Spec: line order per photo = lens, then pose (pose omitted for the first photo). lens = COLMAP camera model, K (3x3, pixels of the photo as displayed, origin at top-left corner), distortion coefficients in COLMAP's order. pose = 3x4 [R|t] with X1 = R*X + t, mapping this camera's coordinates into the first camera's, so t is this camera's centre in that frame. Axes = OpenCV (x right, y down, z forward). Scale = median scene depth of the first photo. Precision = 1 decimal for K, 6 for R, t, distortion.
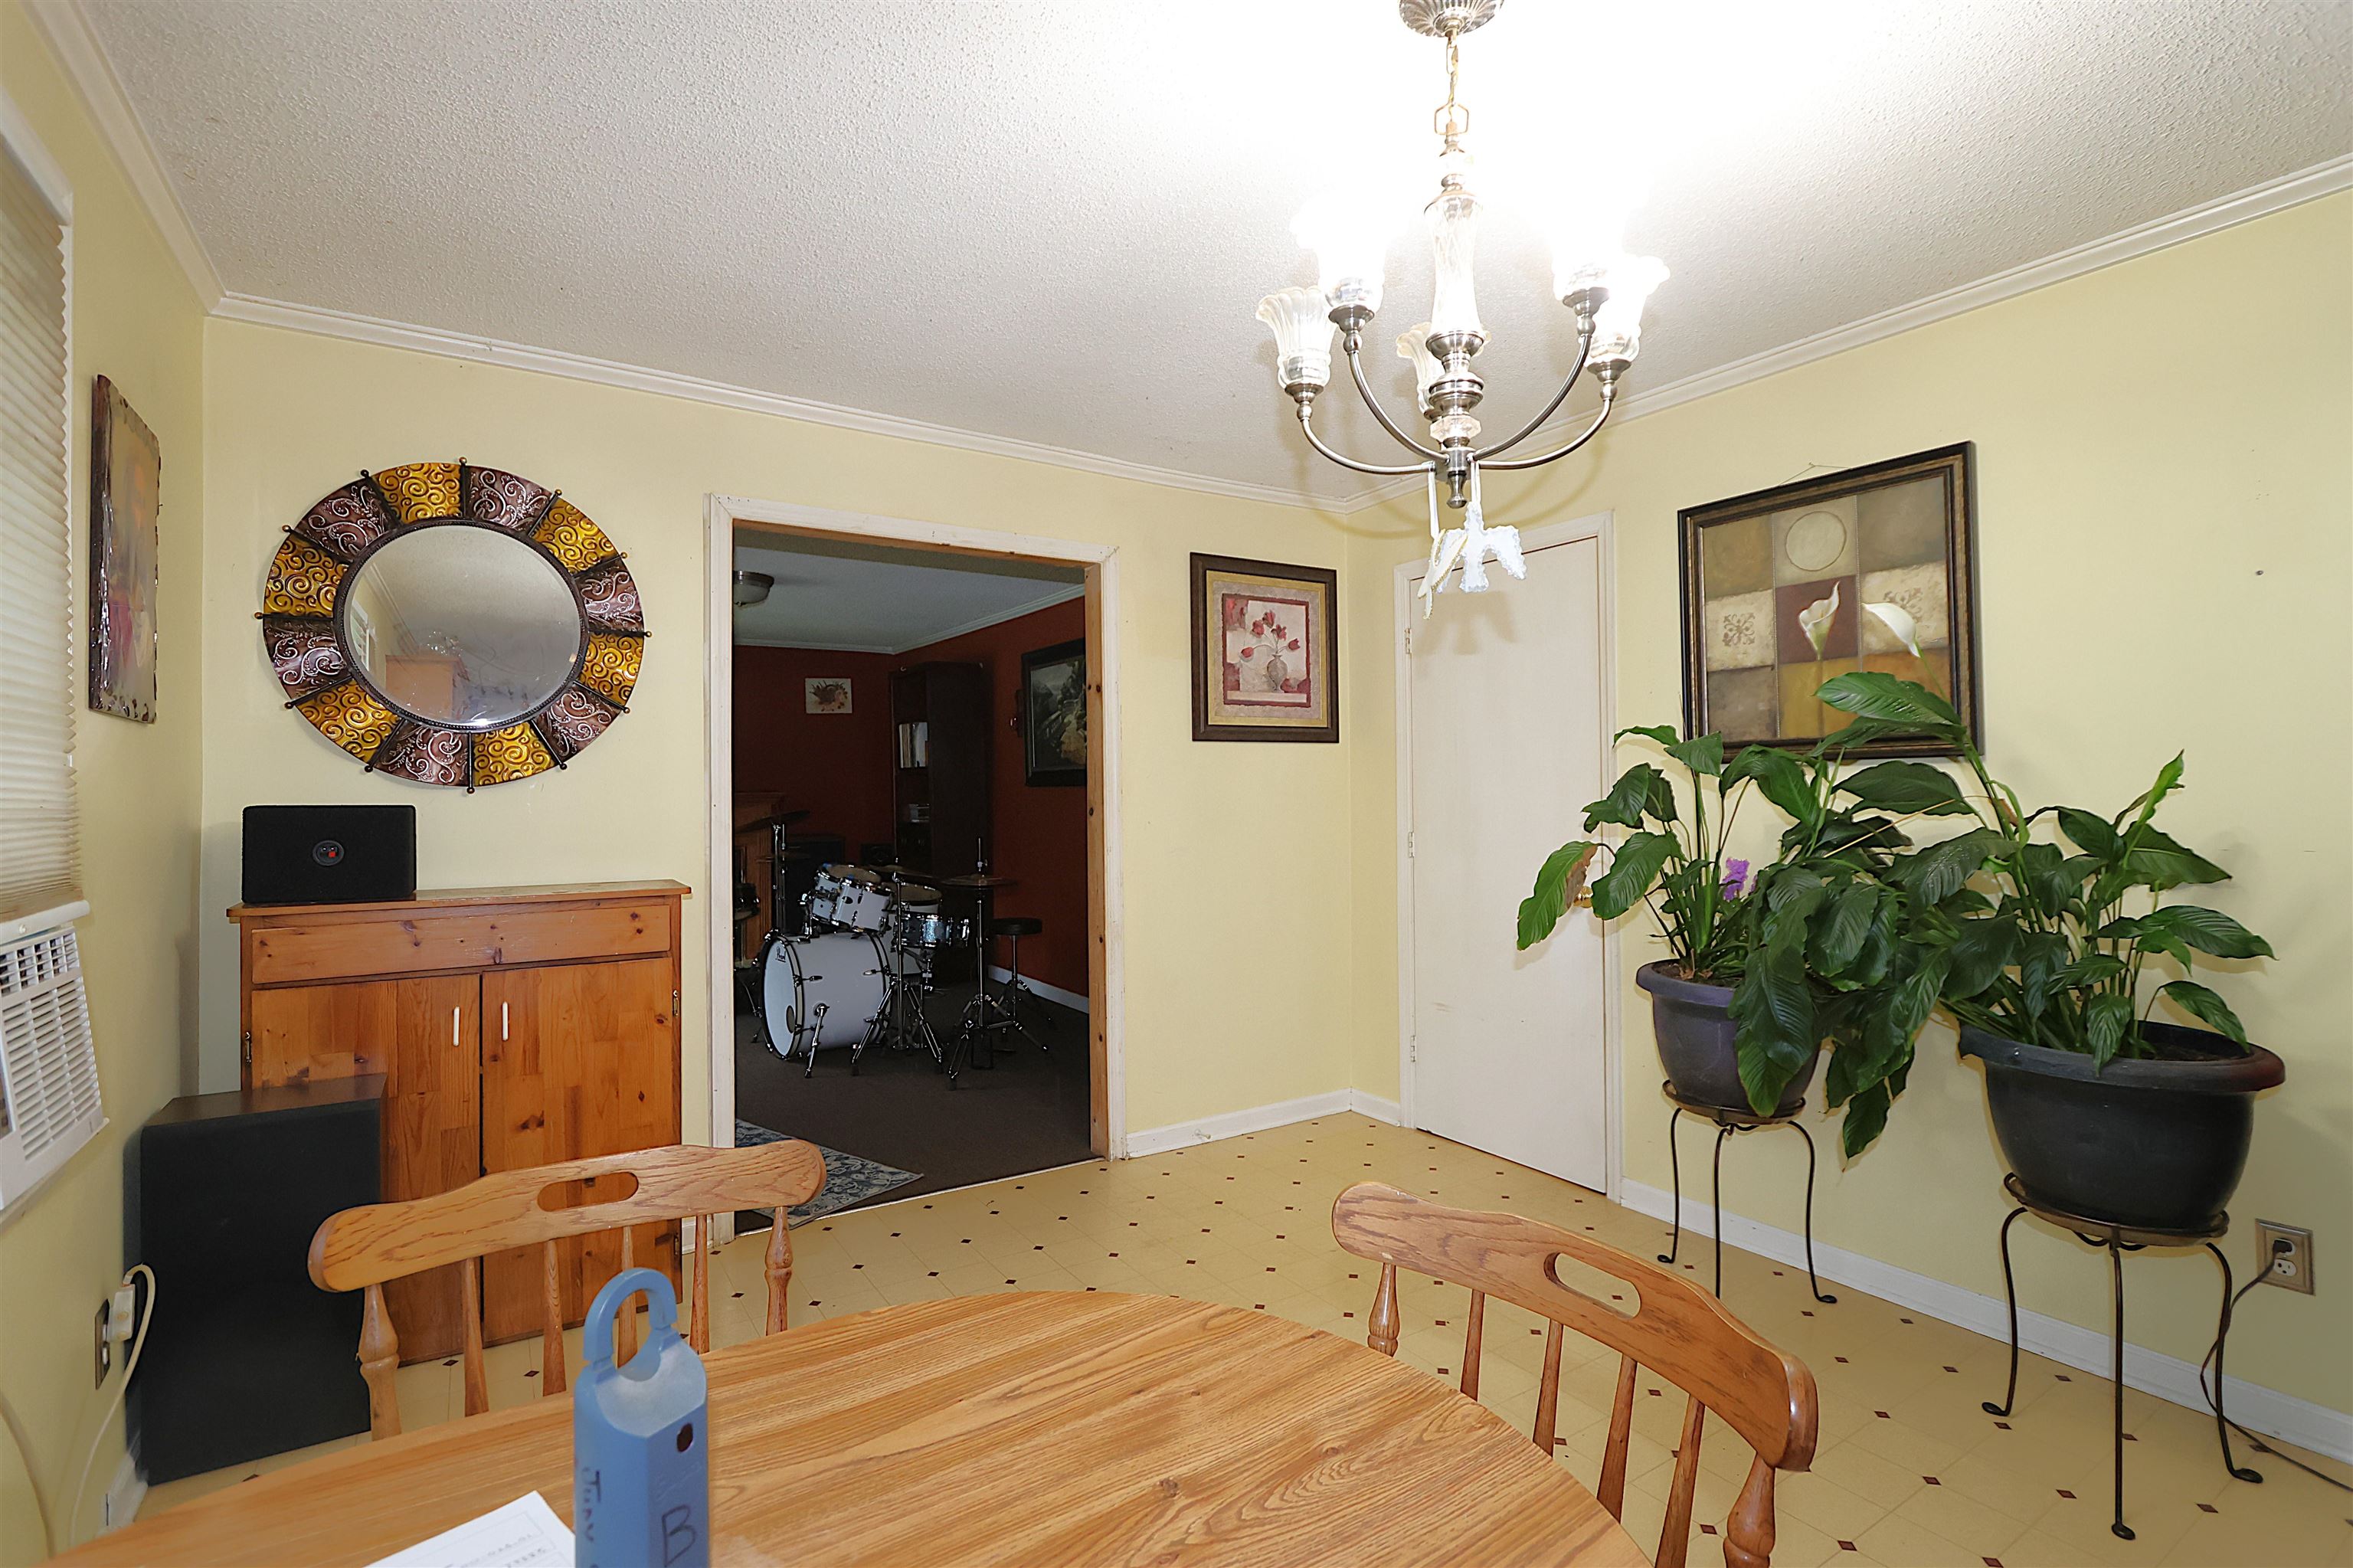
lens RADIAL K [[1112.6, 0, 1176.5], [0, 1112.6, 784.0], [0, 0, 1]] dist [-0.001319, 0.000038]
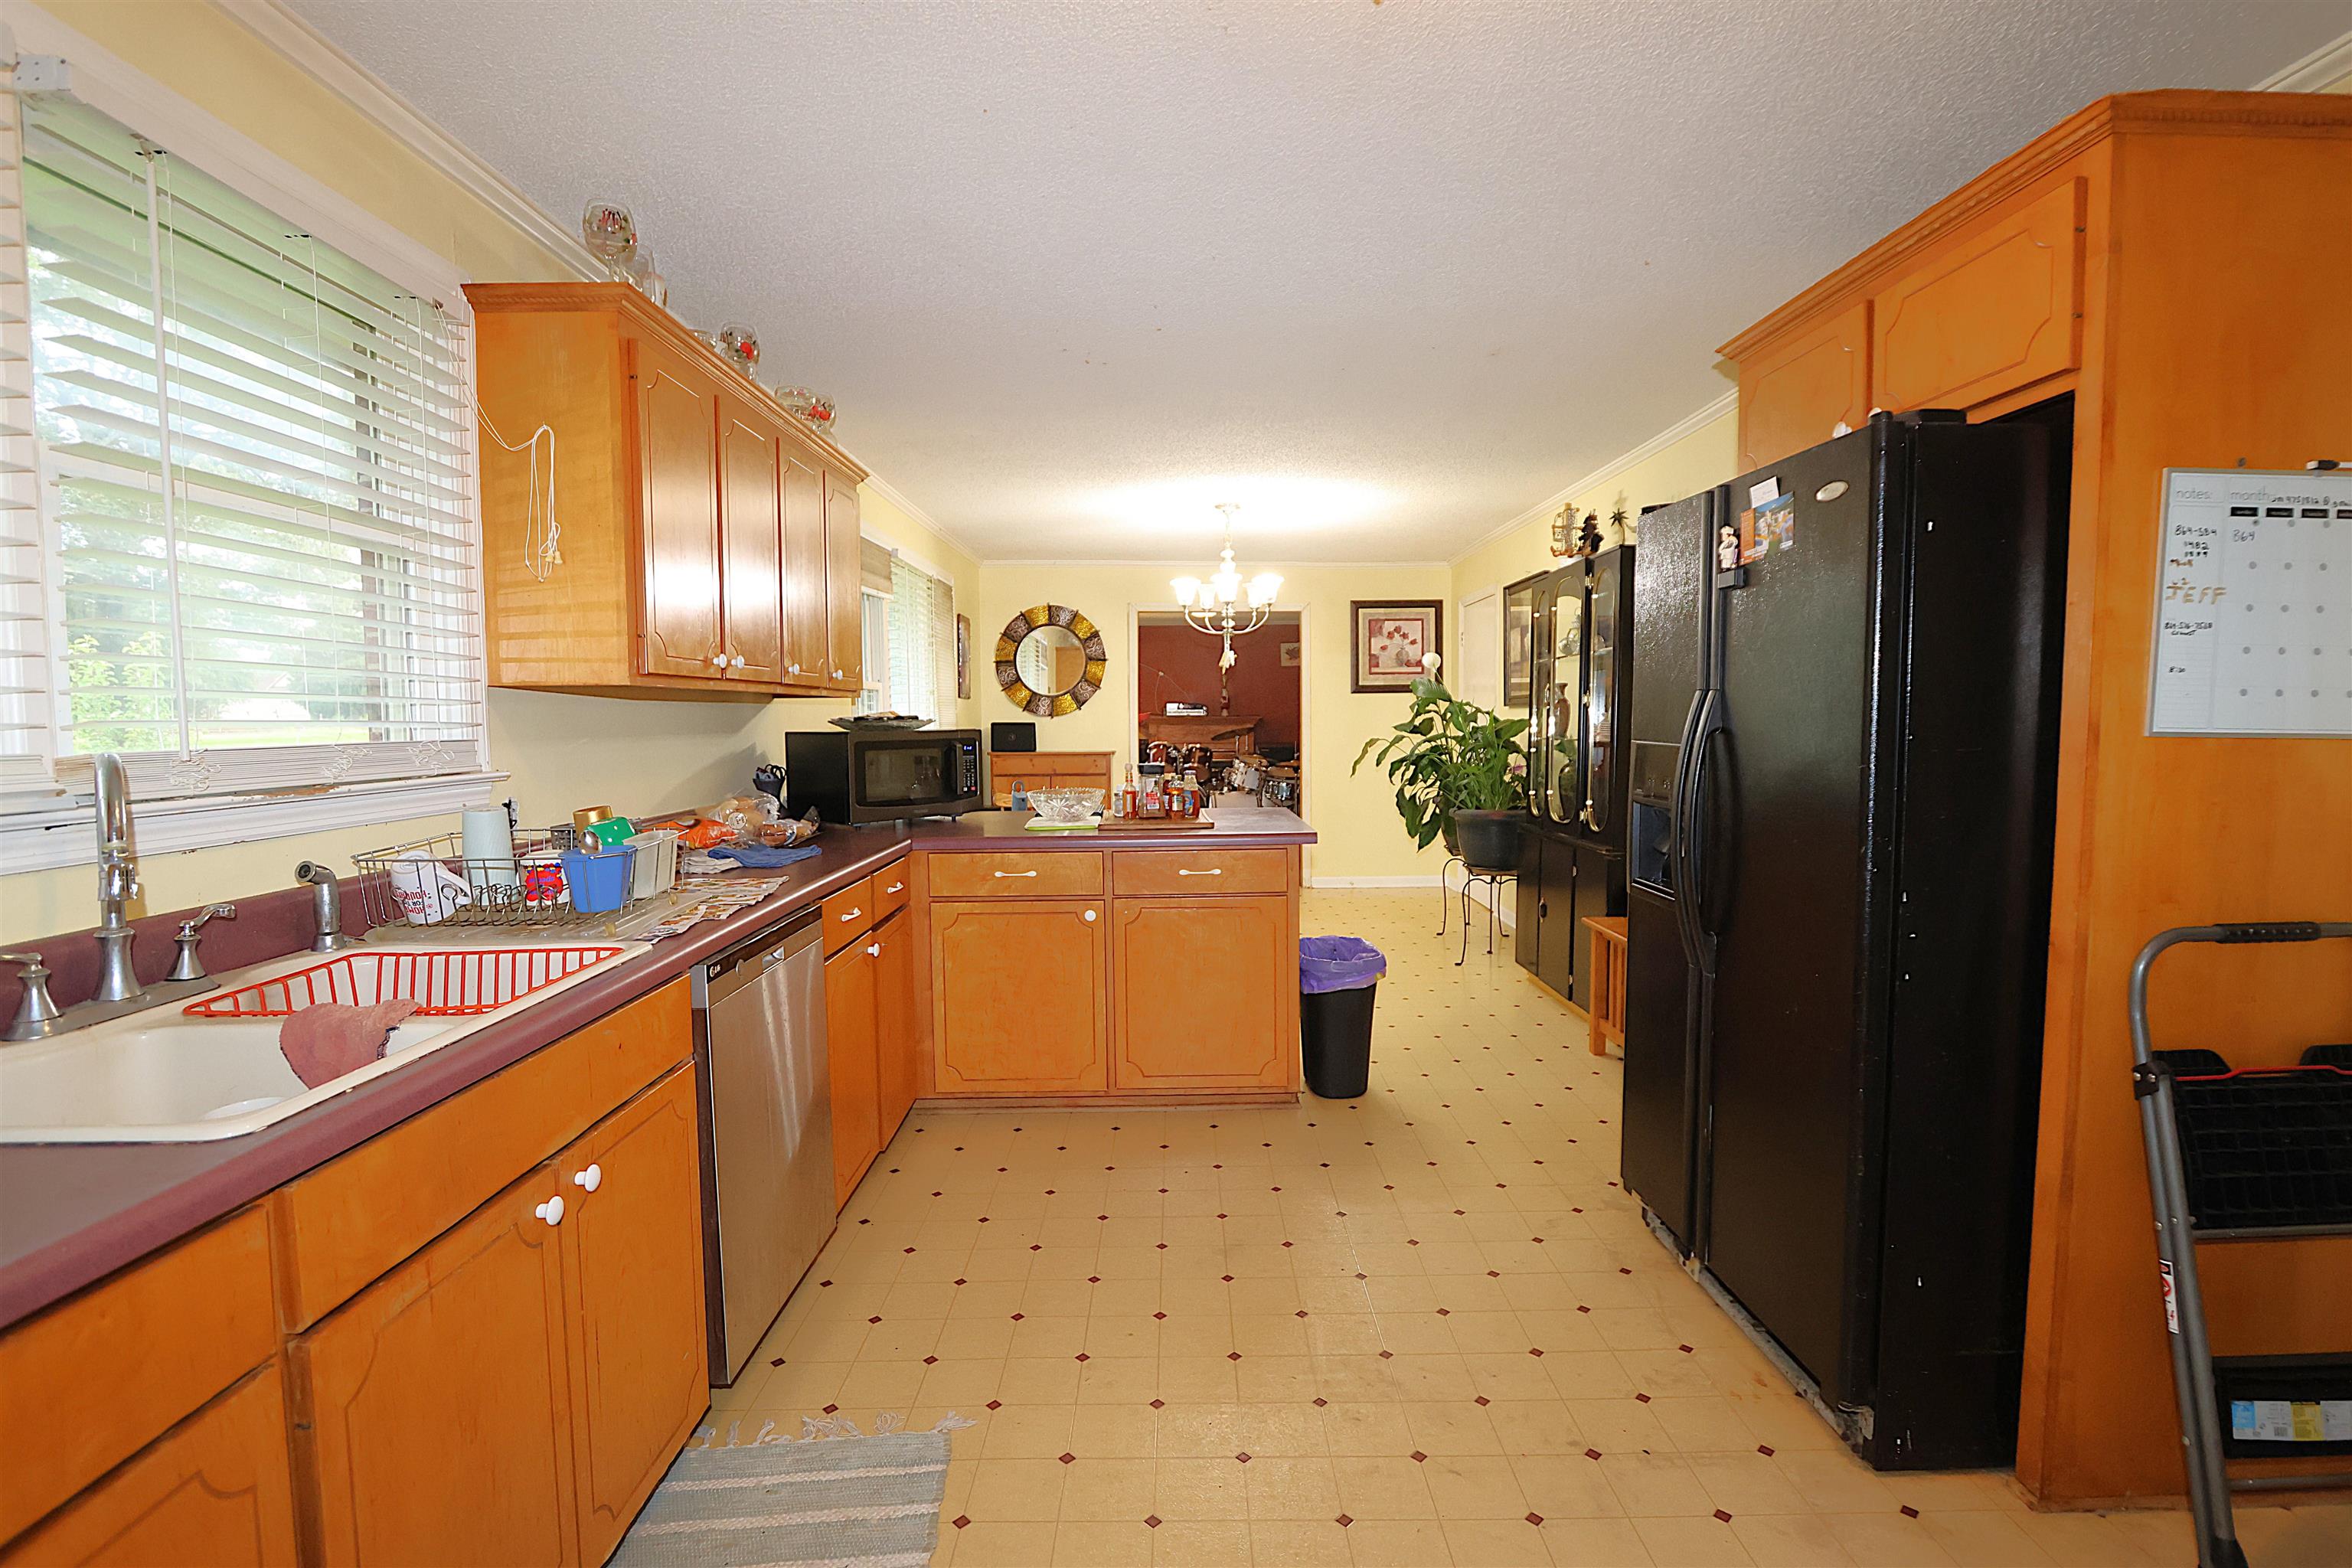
lens RADIAL K [[1099.3, 0, 1185.9], [0, 1099.3, 784.7], [0, 0, 1]] dist [0.000629, 0.000990]
pose [[0.851933, 0.035627, -0.522438, 1.189142], [0.001979, 0.997457, 0.071246, -0.022856], [0.523648, -0.061731, 0.849695, -1.291544]]
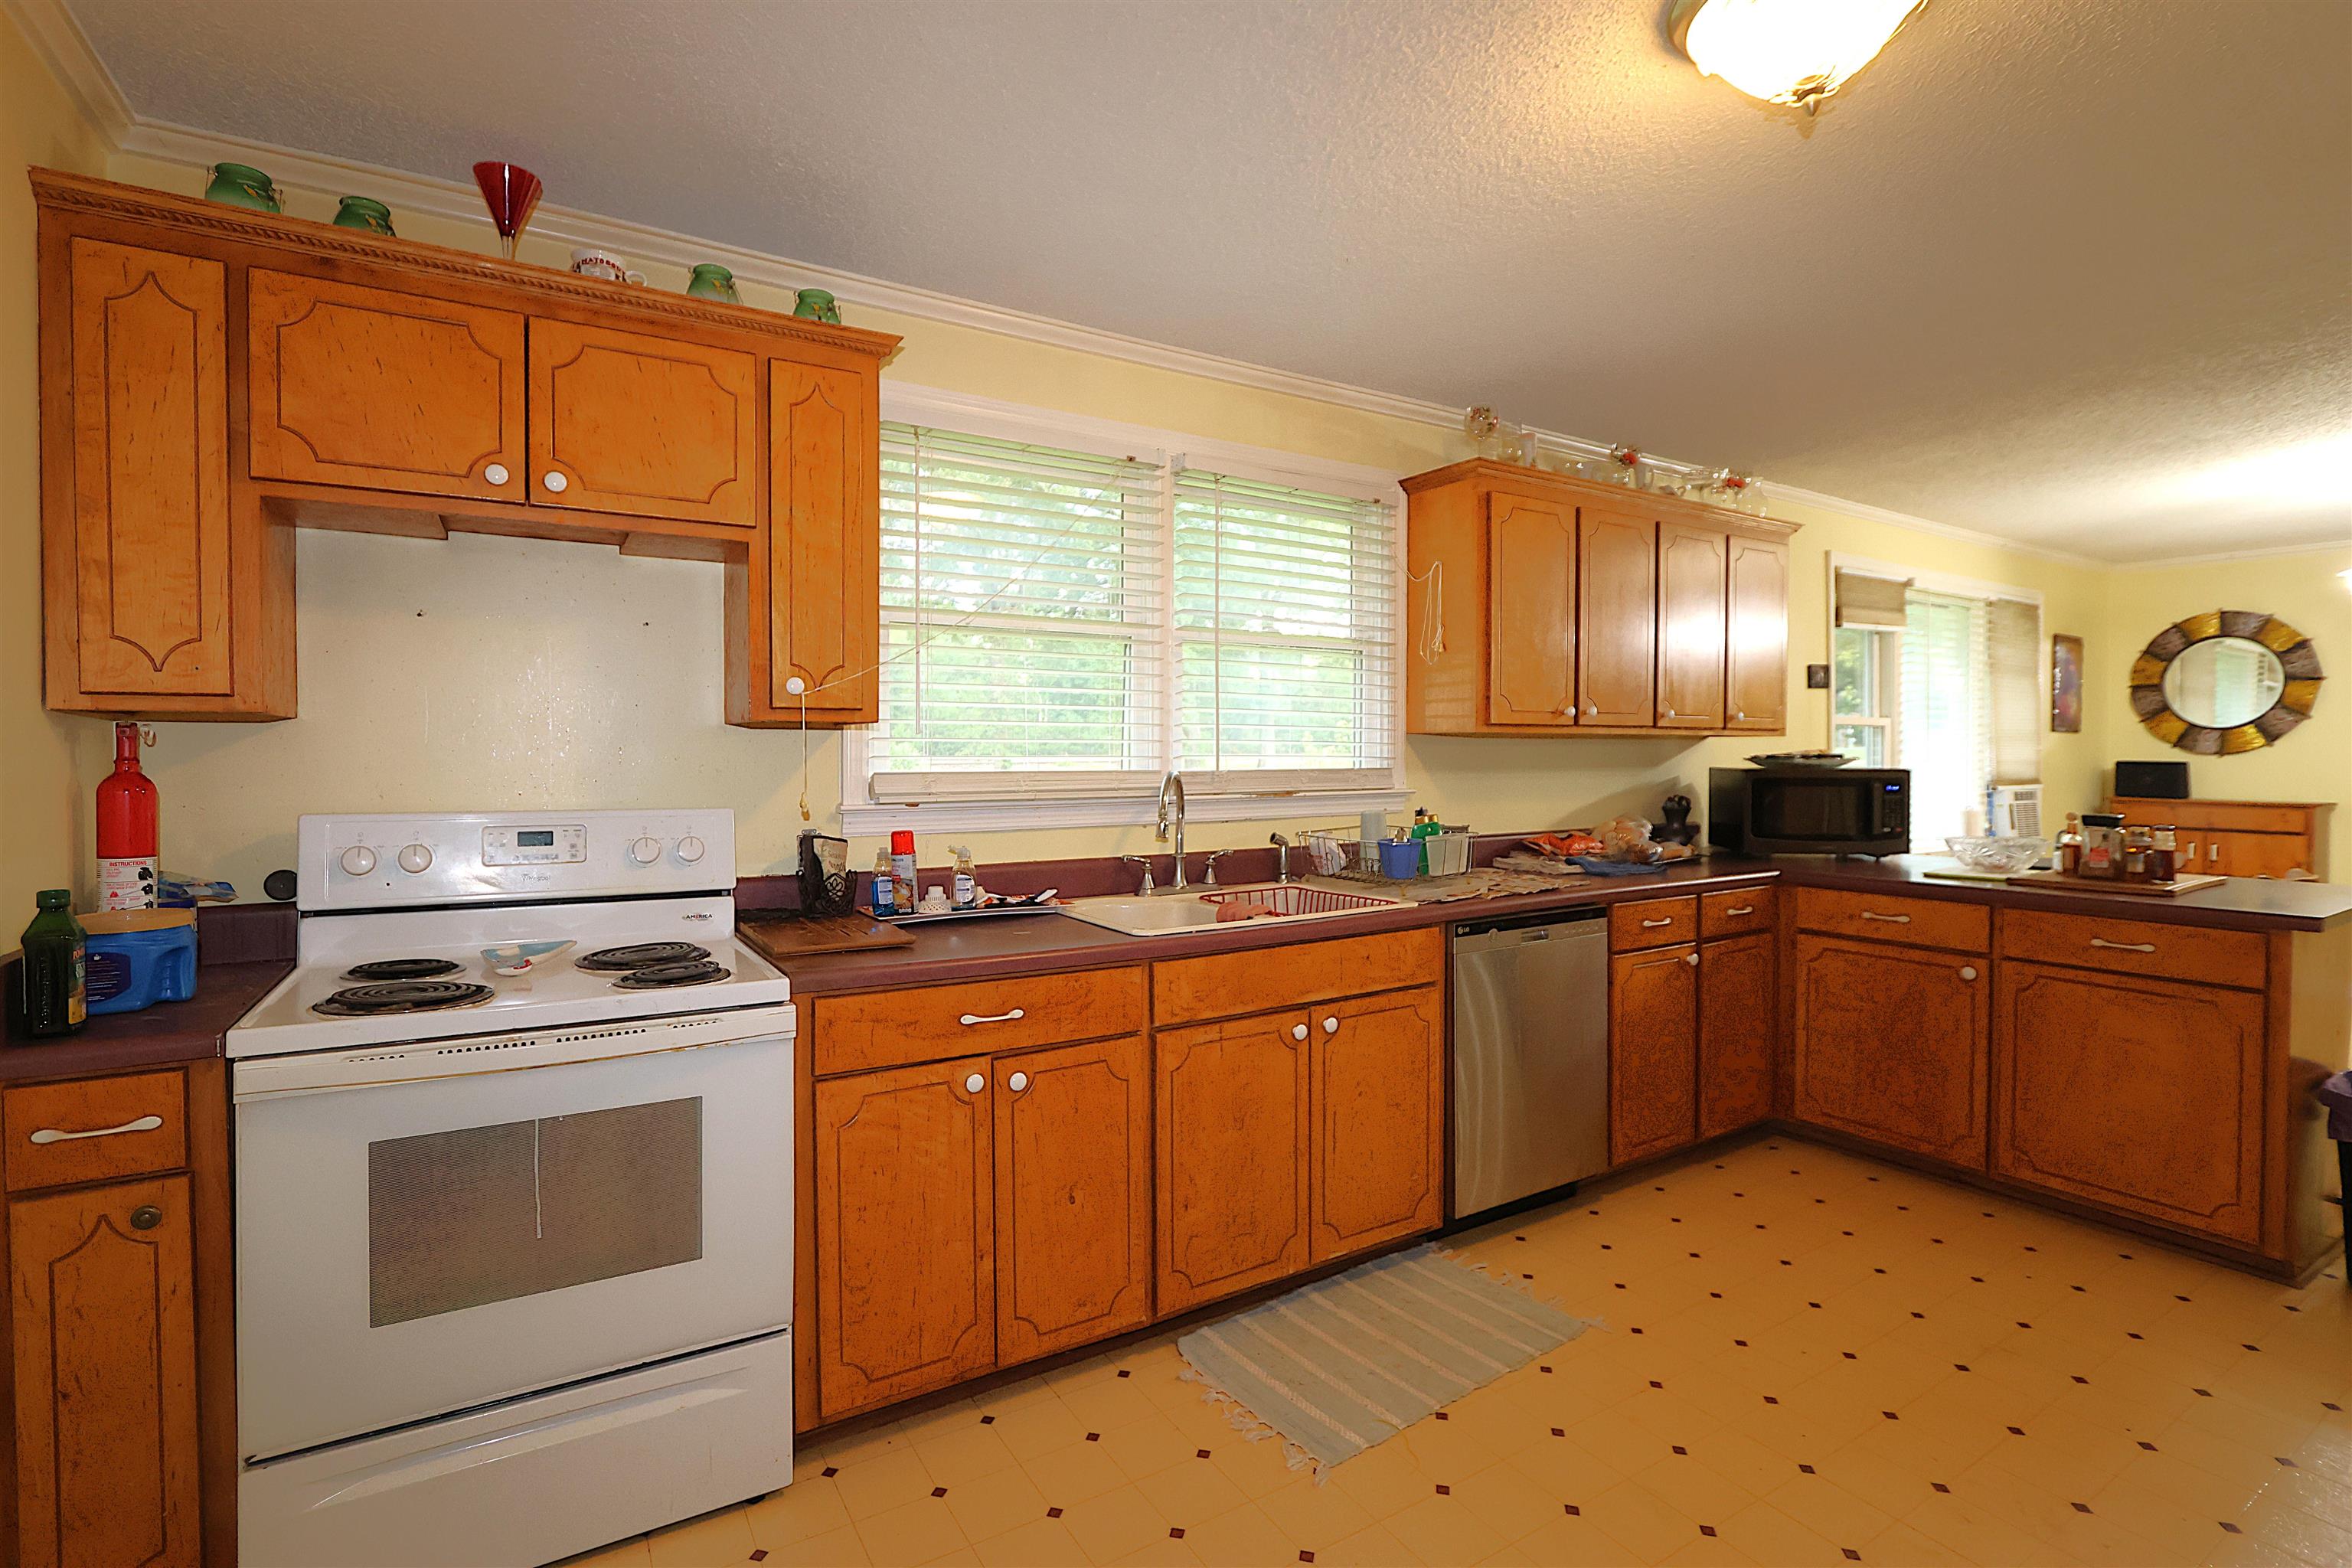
lens RADIAL K [[1099.3, 0, 1185.9], [0, 1099.3, 784.7], [0, 0, 1]] dist [0.000629, 0.000990]
pose [[0.023531, 0.040329, -0.998909, 1.552089], [0.002739, 0.999180, 0.040405, -0.031391], [0.999719, -0.003687, 0.023401, -1.151500]]
